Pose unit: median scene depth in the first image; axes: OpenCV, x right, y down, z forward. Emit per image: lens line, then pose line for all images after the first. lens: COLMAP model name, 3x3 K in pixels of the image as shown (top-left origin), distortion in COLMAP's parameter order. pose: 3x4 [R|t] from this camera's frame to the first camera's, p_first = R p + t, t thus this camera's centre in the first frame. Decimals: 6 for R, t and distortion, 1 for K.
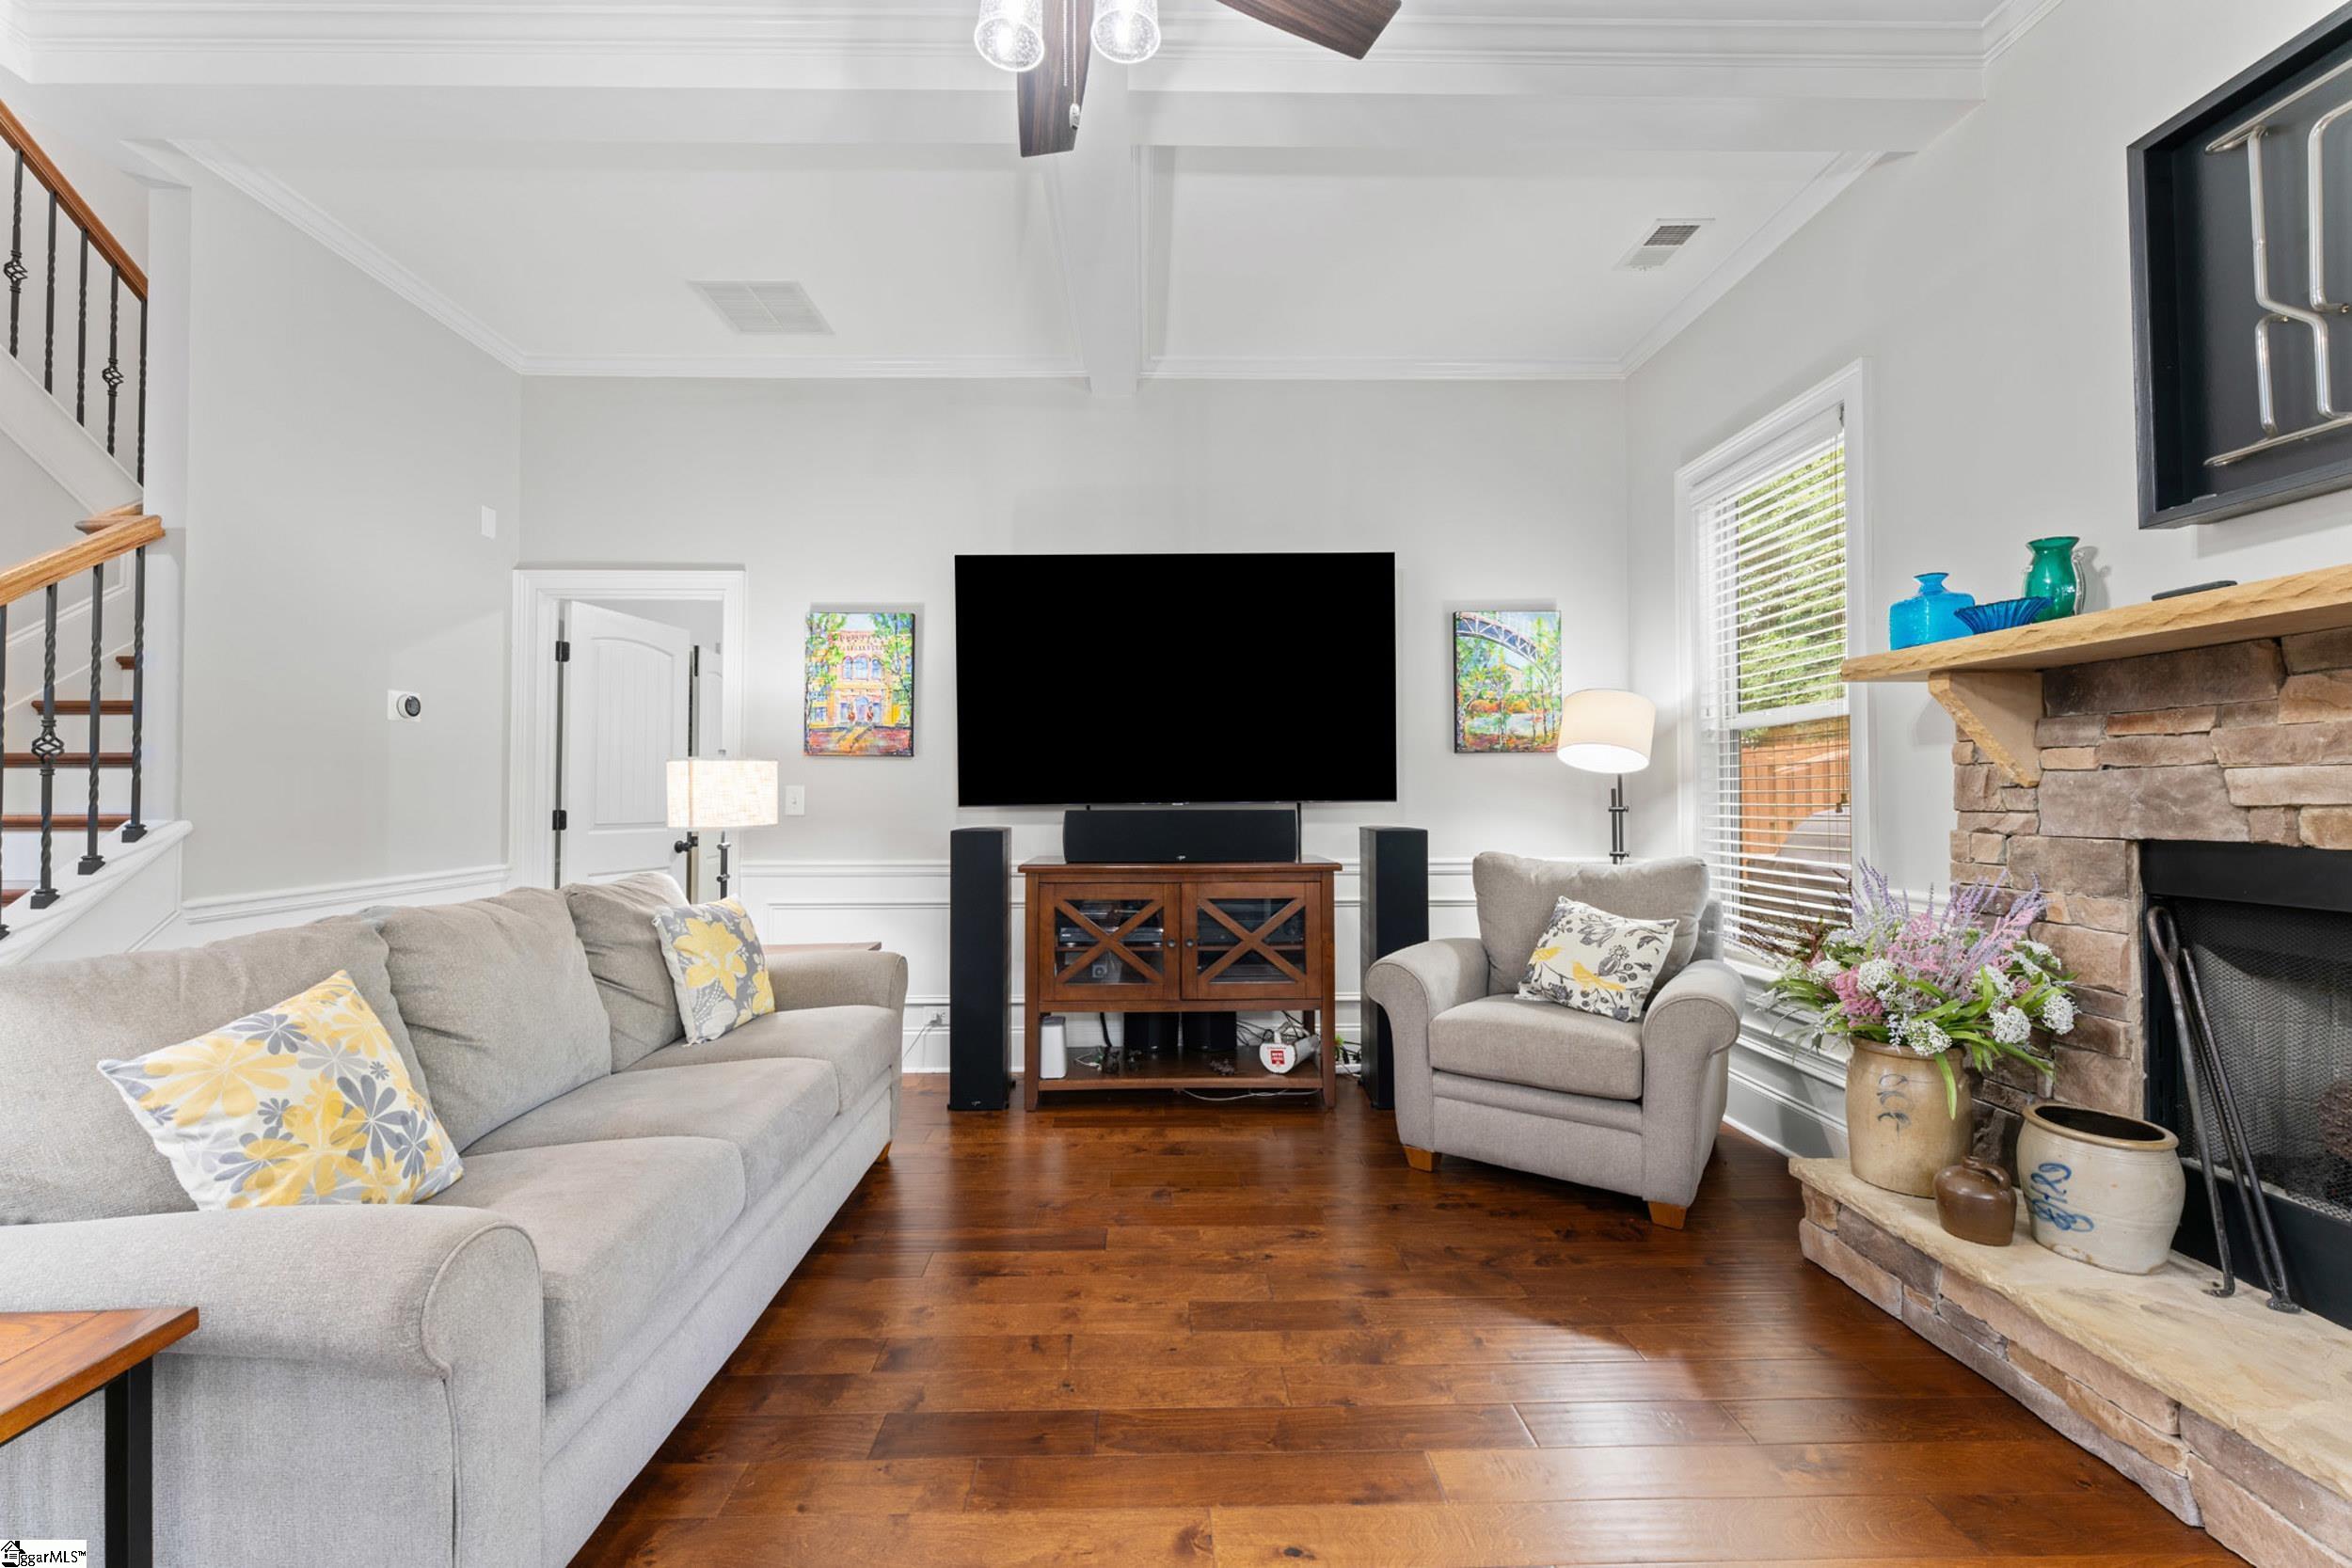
lens RADIAL K [[944.6, 0, 1174.9], [0, 944.6, 772.6], [0, 0, 1]] dist [0.003036, -0.000809]
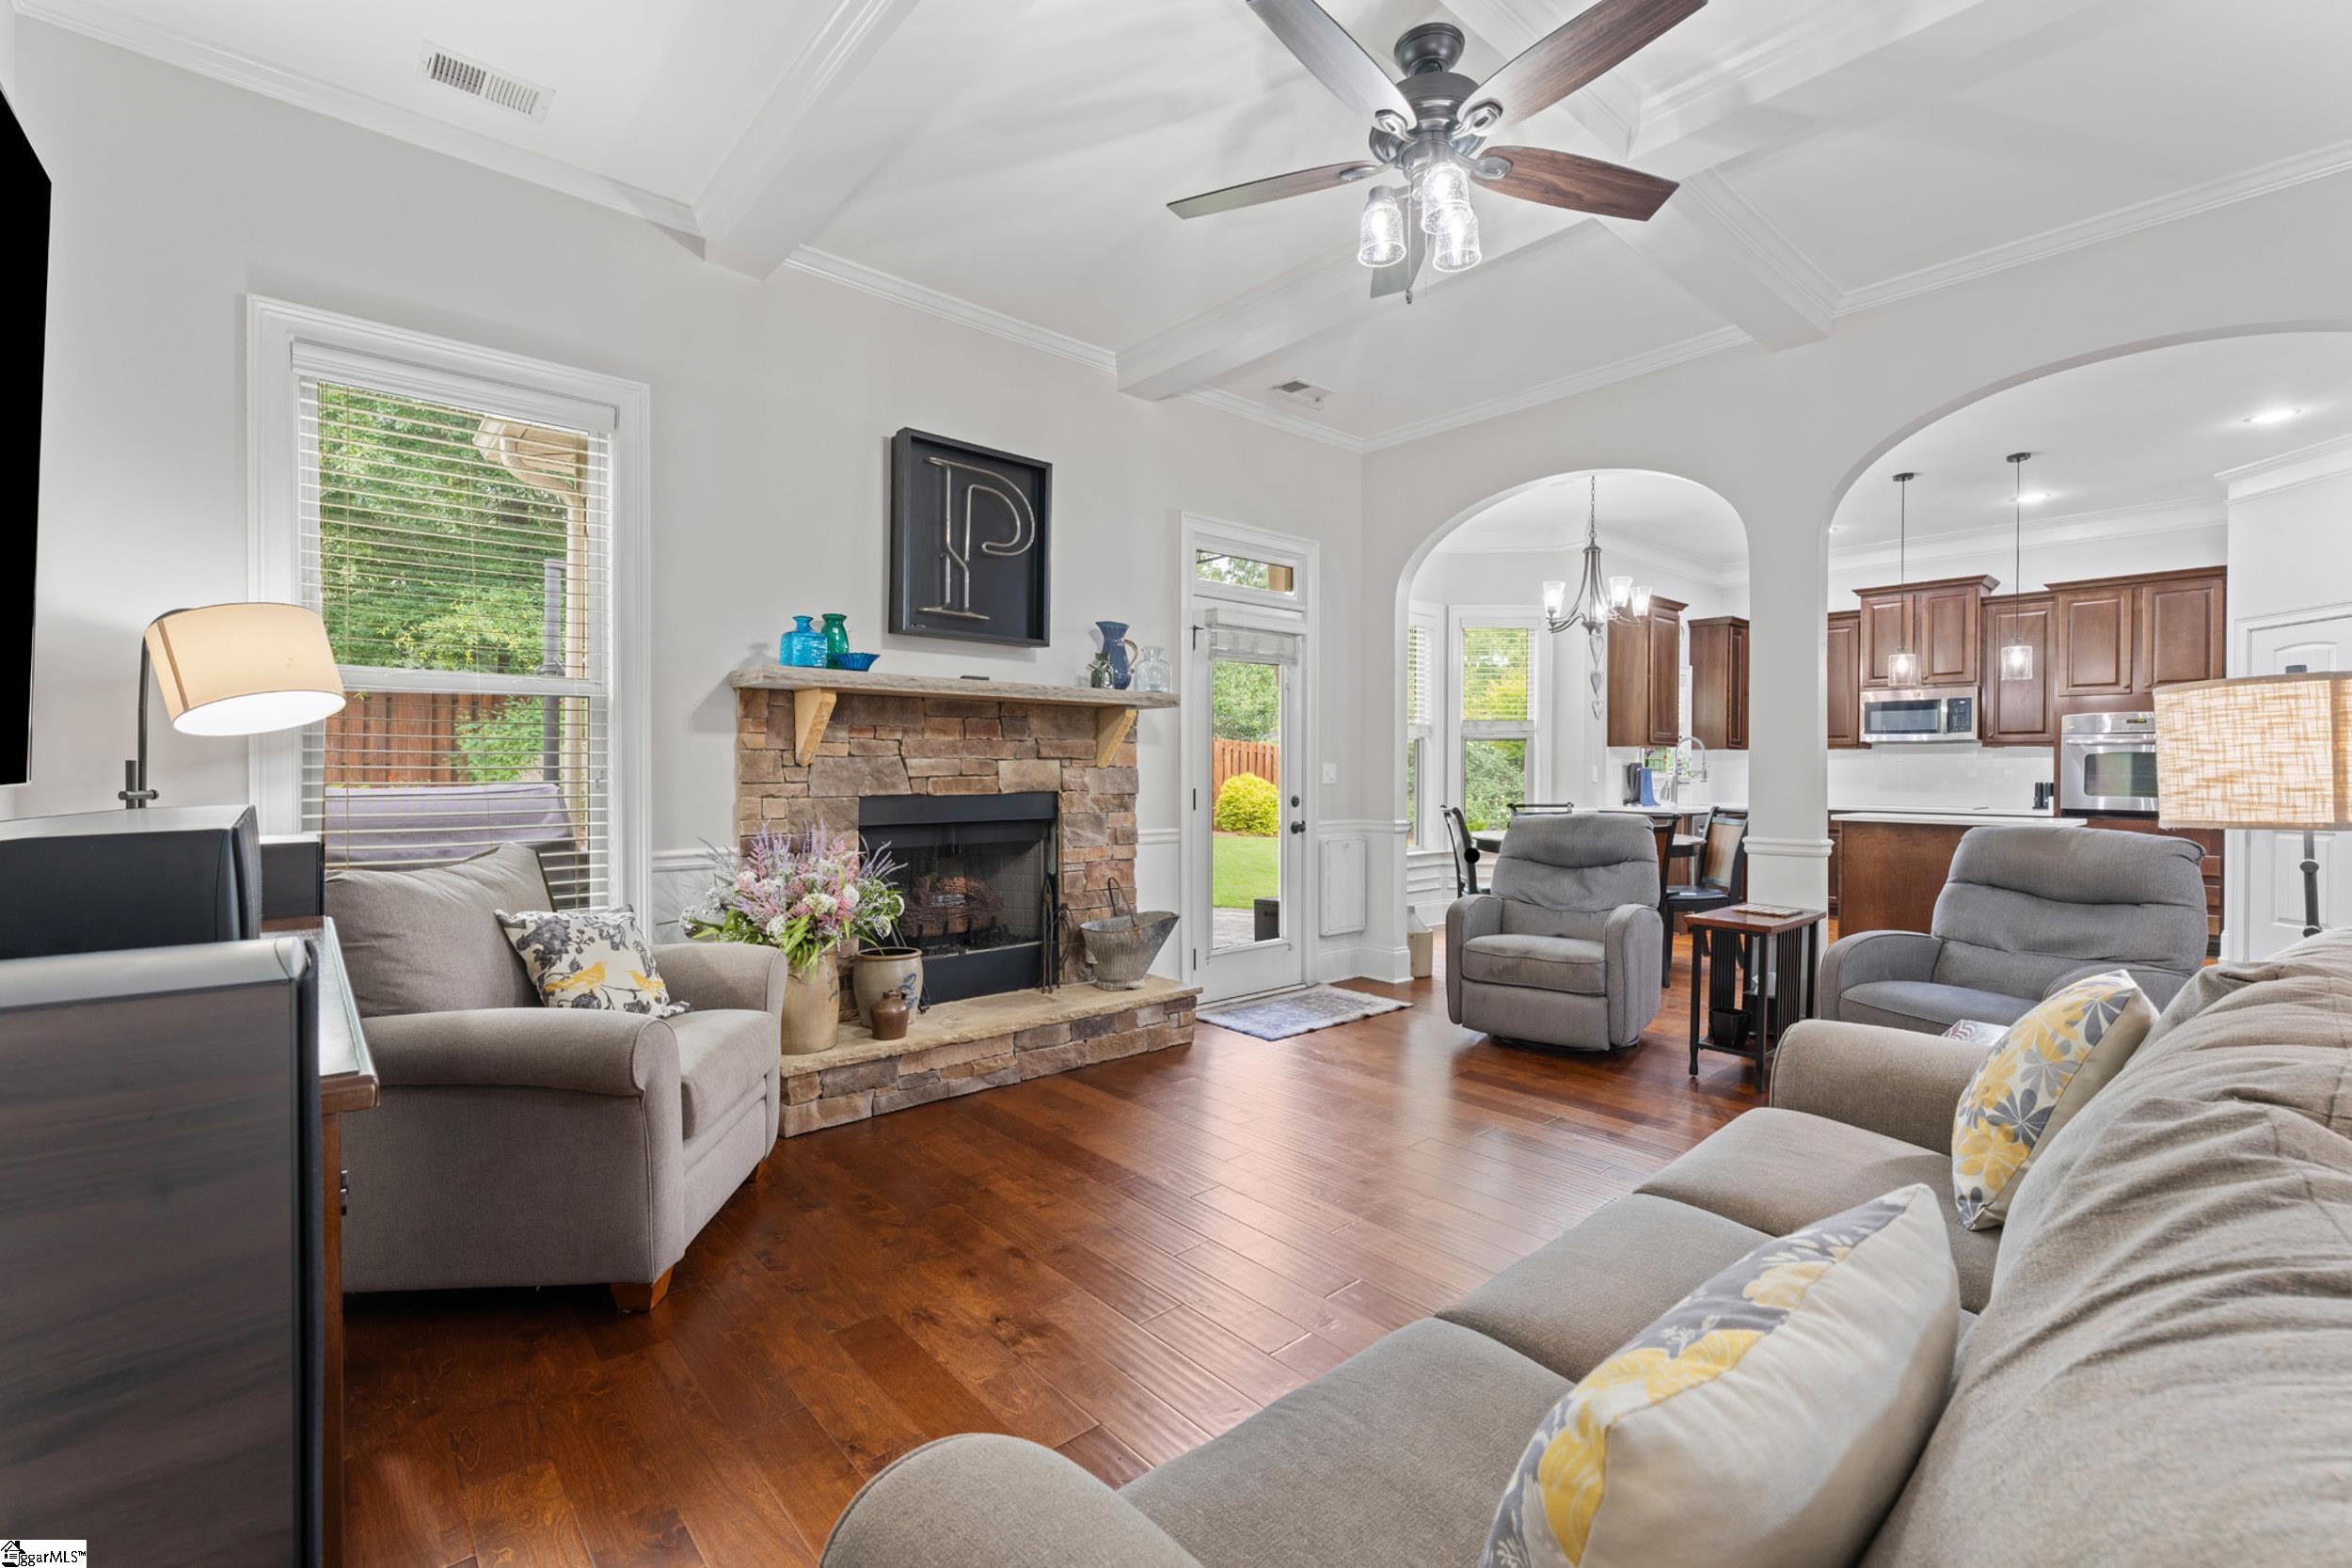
lens RADIAL K [[1011.4, 0, 1175.8], [0, 1011.4, 776.7], [0, 0, 1]] dist [0.004180, -0.002760]
pose [[-0.642926, -0.001762, 0.765926, -0.580838], [-0.017429, 0.999772, -0.012330, 0.032588], [-0.765730, -0.021276, -0.642810, 1.235593]]
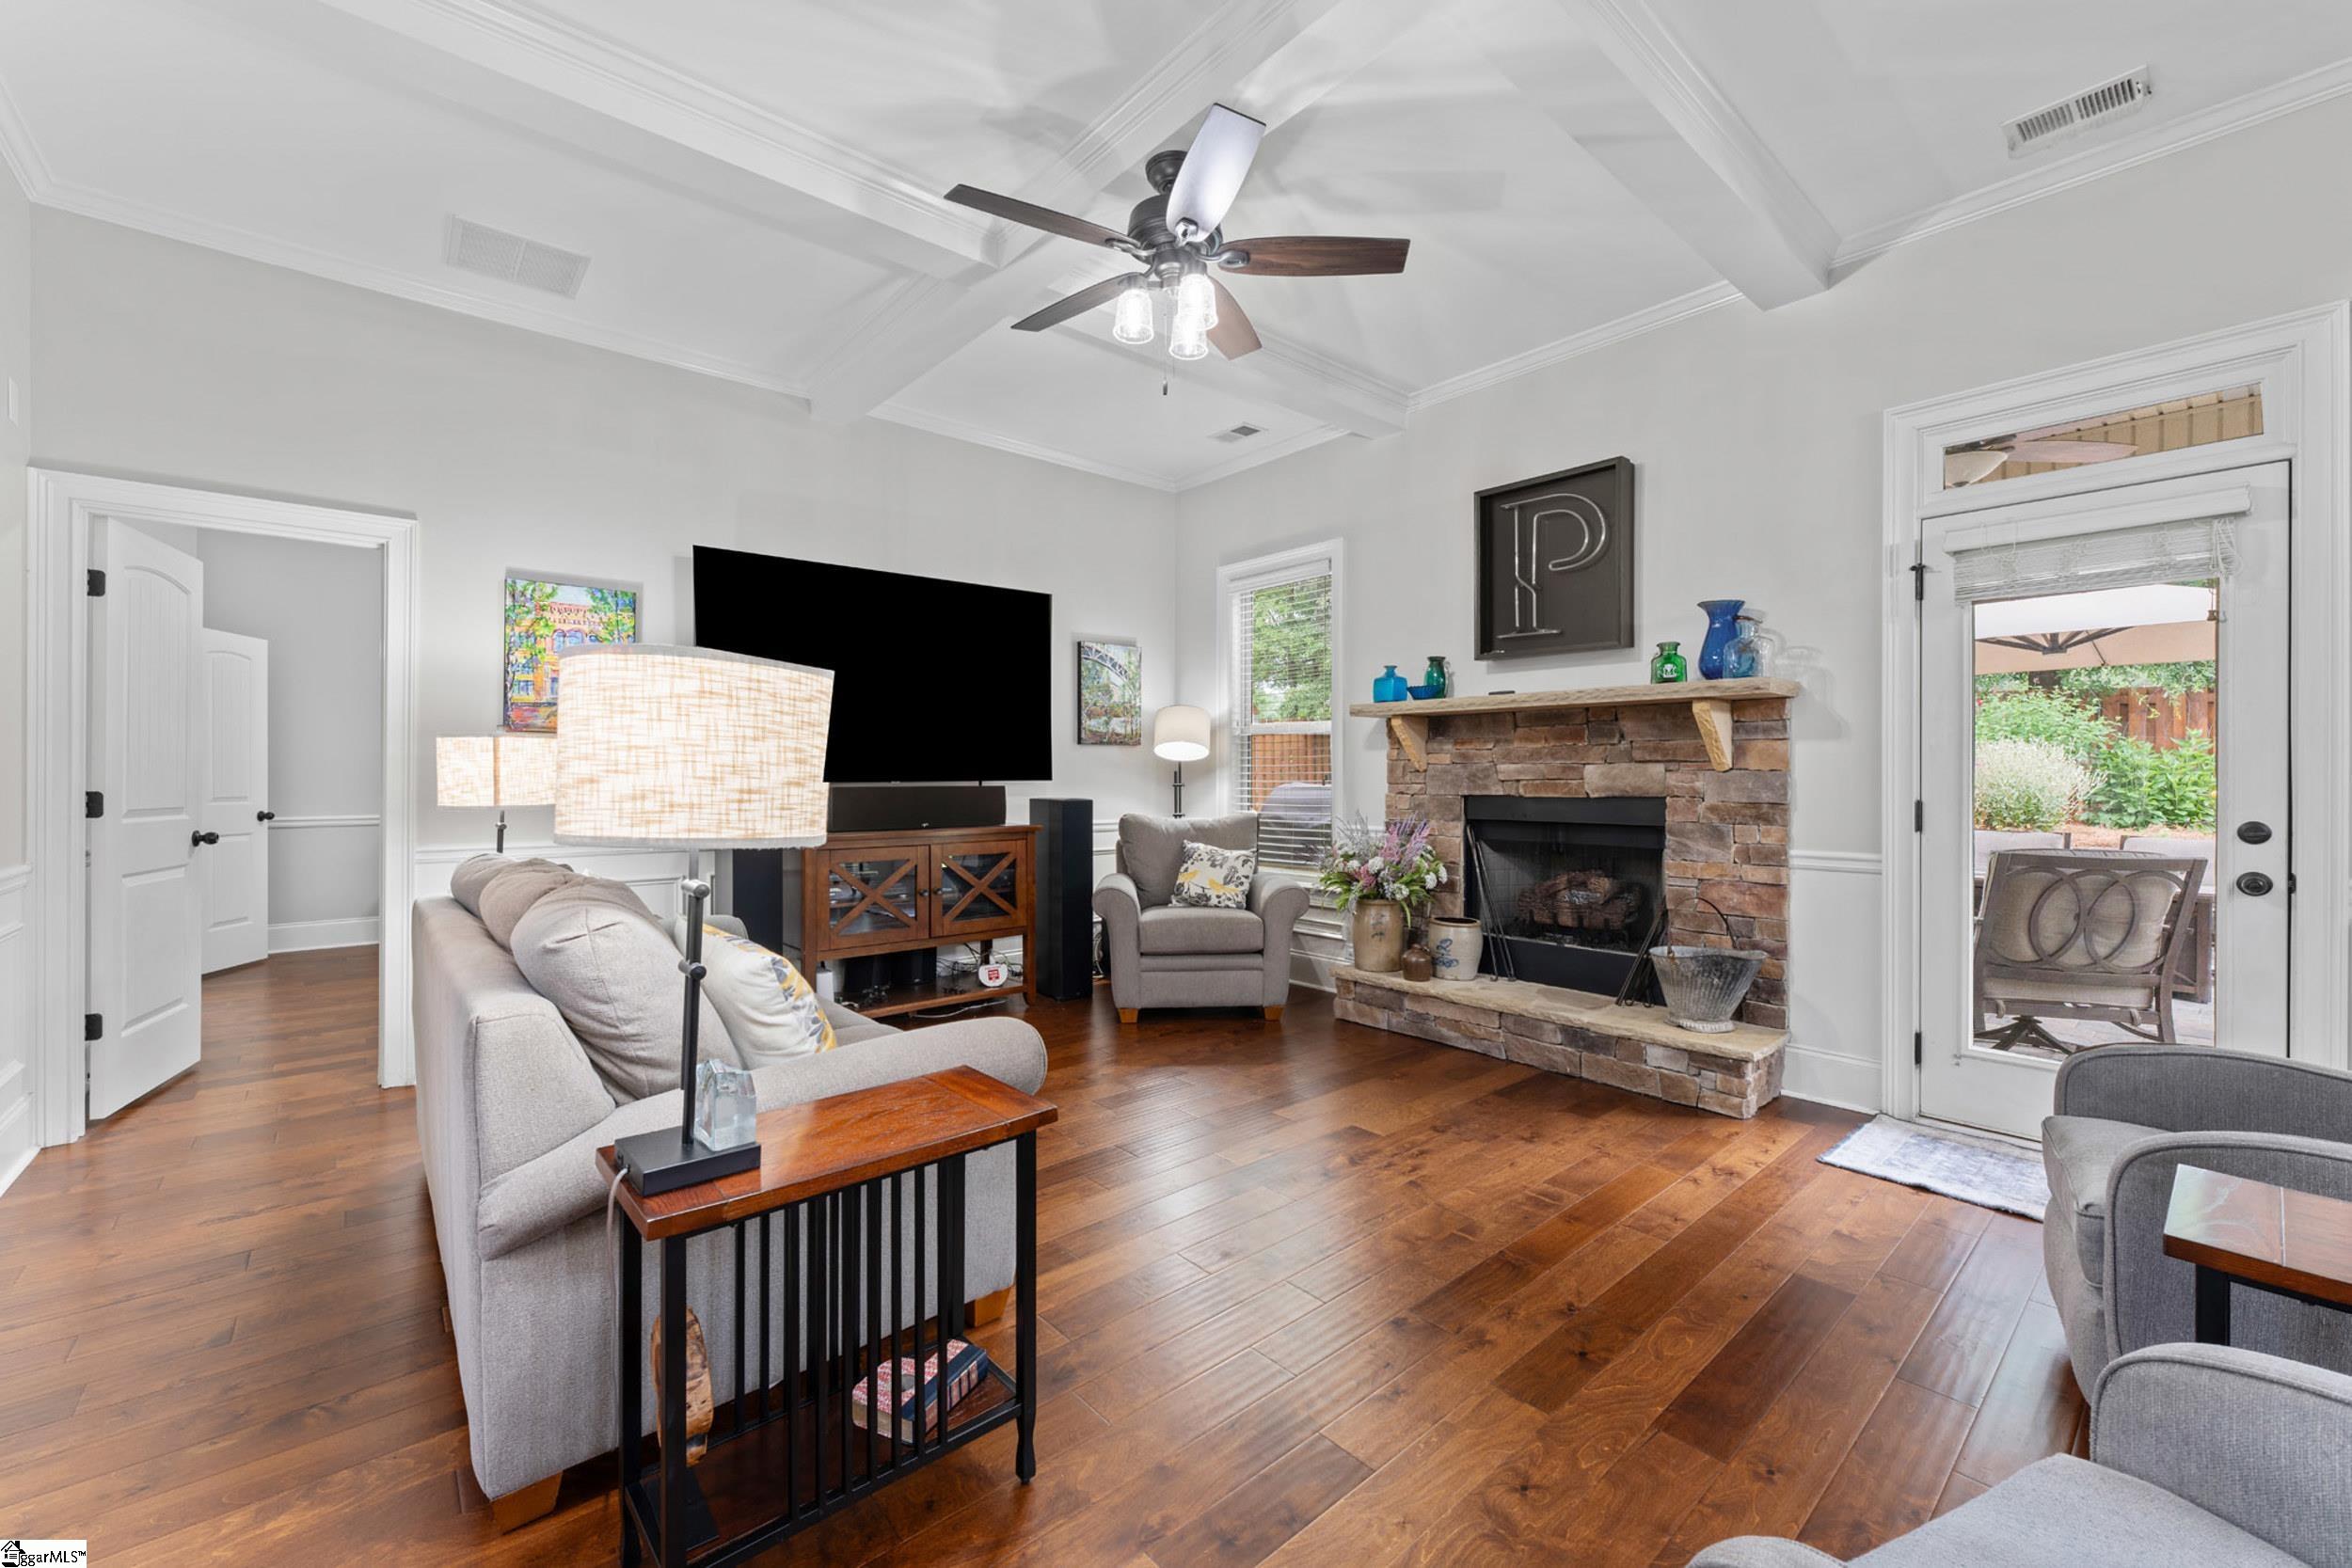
lens RADIAL K [[944.6, 0, 1182.0], [0, 944.6, 770.9], [0, 0, 1]] dist [0.003036, -0.000809]
pose [[0.766003, 0.005428, 0.642814, -0.663506], [-0.017713, 0.999763, 0.012666, -0.003045], [-0.642593, -0.021089, 0.765918, -0.205920]]
